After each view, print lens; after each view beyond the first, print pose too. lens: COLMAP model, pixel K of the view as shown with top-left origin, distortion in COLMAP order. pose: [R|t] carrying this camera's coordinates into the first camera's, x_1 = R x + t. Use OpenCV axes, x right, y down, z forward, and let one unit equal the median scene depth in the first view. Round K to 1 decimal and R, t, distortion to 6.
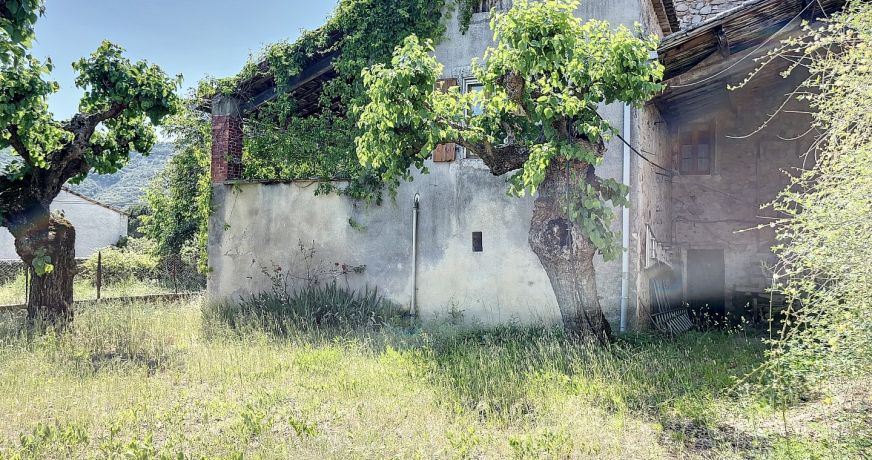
lens RADIAL K [[685.5, 0, 434.1], [0, 685.5, 228.1], [0, 0, 1]] dist [0.060967, -0.066957]
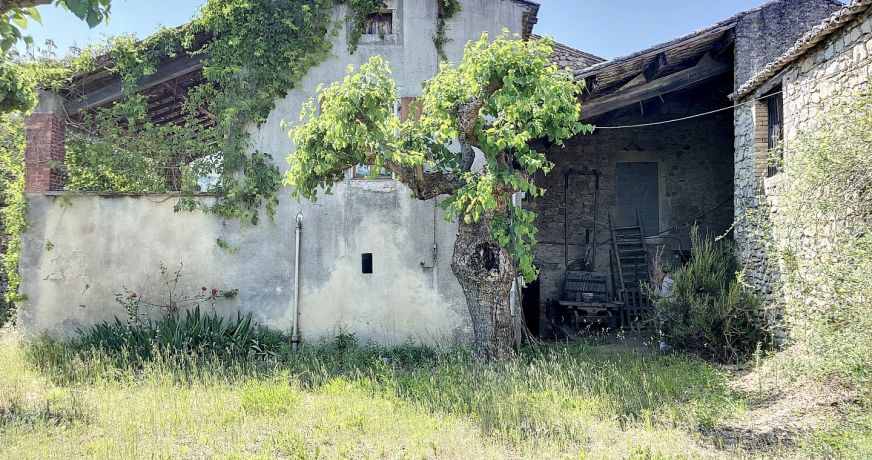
lens RADIAL K [[685.5, 0, 434.4], [0, 685.5, 231.1], [0, 0, 1]] dist [0.060967, -0.066957]
pose [[0.919336, 0.014103, 0.393222, -0.223611], [-0.007488, 0.999804, -0.018350, -0.009002], [-0.393403, 0.013926, 0.919261, 0.044598]]
